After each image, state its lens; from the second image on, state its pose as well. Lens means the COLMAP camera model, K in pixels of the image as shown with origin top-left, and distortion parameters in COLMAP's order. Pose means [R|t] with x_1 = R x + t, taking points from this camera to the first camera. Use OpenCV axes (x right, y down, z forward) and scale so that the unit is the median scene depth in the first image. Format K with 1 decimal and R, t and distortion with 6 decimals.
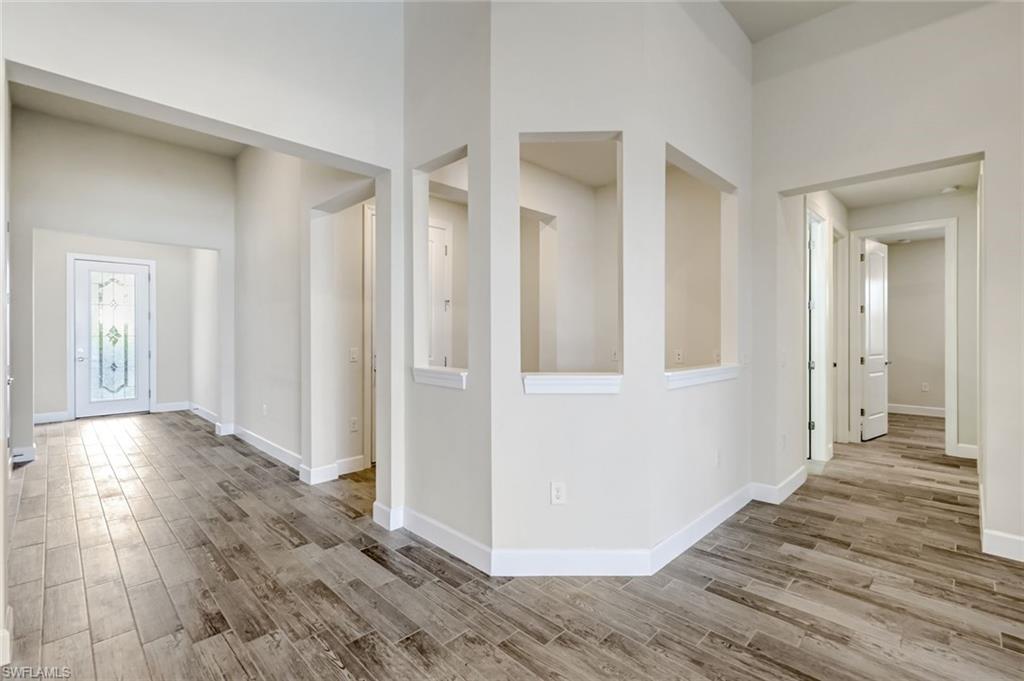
lens RADIAL K [[457.7, 0, 507.3], [0, 457.7, 339.6], [0, 0, 1]] dist [0.007014, -0.001006]
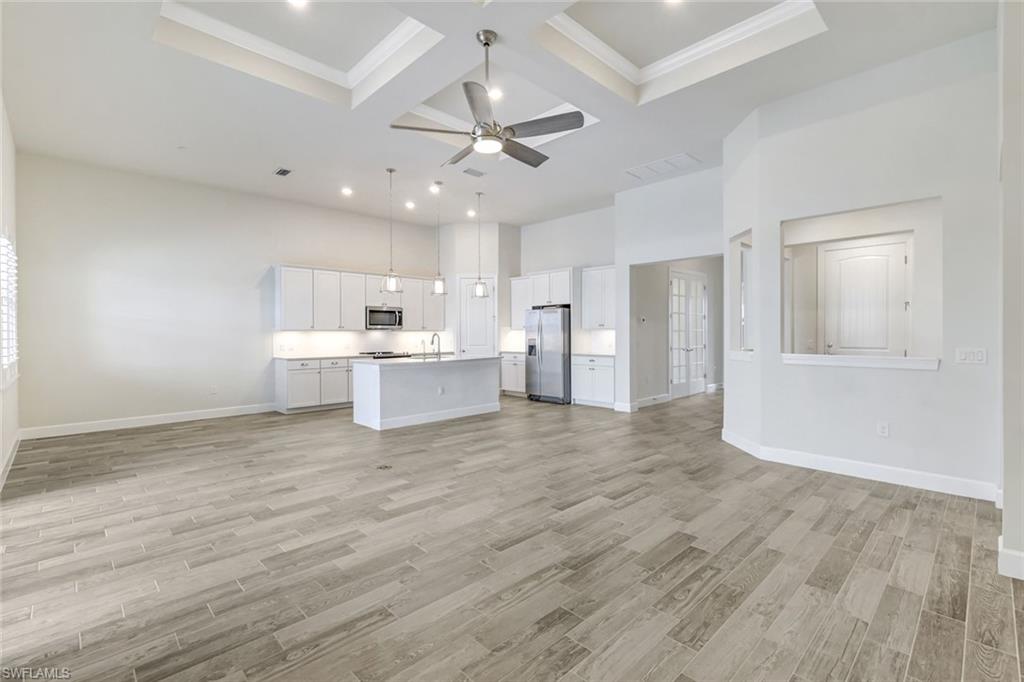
lens RADIAL K [[457.7, 0, 510.9], [0, 457.7, 348.0], [0, 0, 1]] dist [0.007014, -0.001006]
pose [[-0.008297, 0.034013, -0.999387, 1.769402], [-0.006212, 0.999400, 0.034065, -0.001627], [0.999946, 0.006490, -0.008080, -0.011056]]
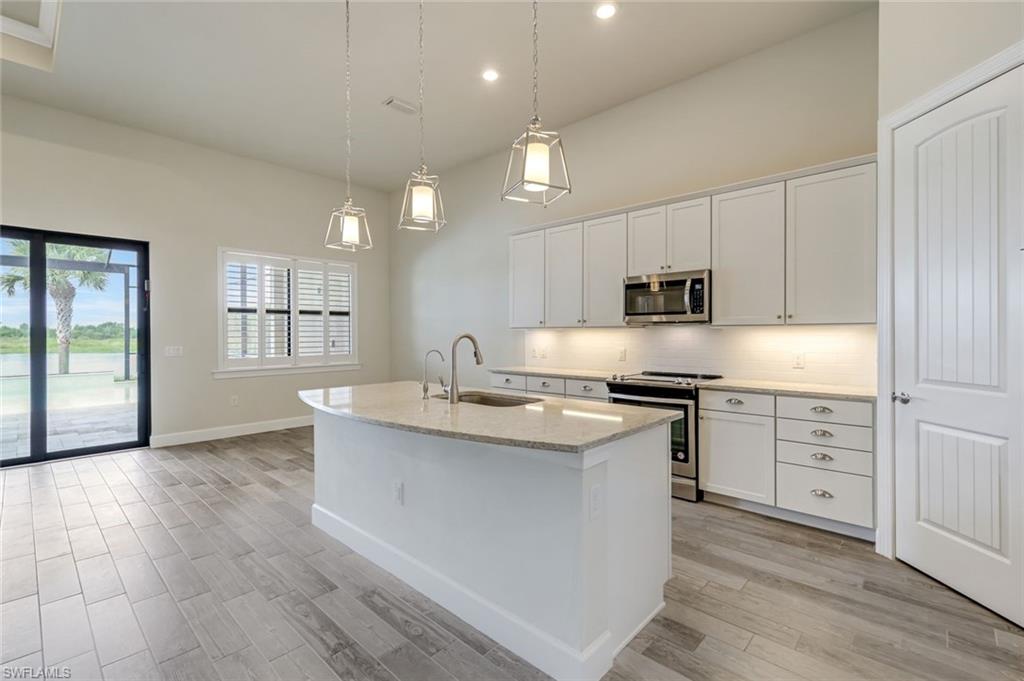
lens RADIAL K [[457.7, 0, 511.7], [0, 457.7, 335.9], [0, 0, 1]] dist [0.007014, -0.001006]
pose [[-0.999121, 0.001889, -0.041882, -0.619824], [0.001223, 0.999872, 0.015929, -0.002049], [0.041907, 0.015864, -0.998996, 0.432074]]
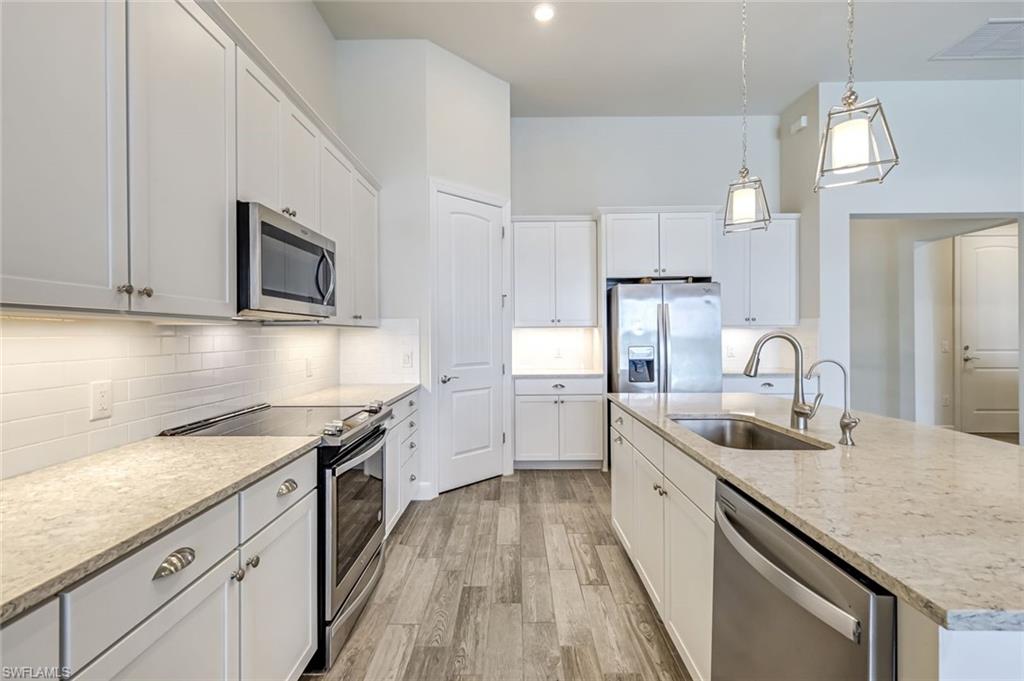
lens RADIAL K [[457.7, 0, 511.9], [0, 457.7, 332.8], [0, 0, 1]] dist [0.007014, -0.001006]
pose [[0.703949, -0.006851, -0.710218, -0.378893], [-0.001135, 0.999941, -0.010771, 0.014213], [0.710250, 0.008388, 0.703900, -1.077048]]
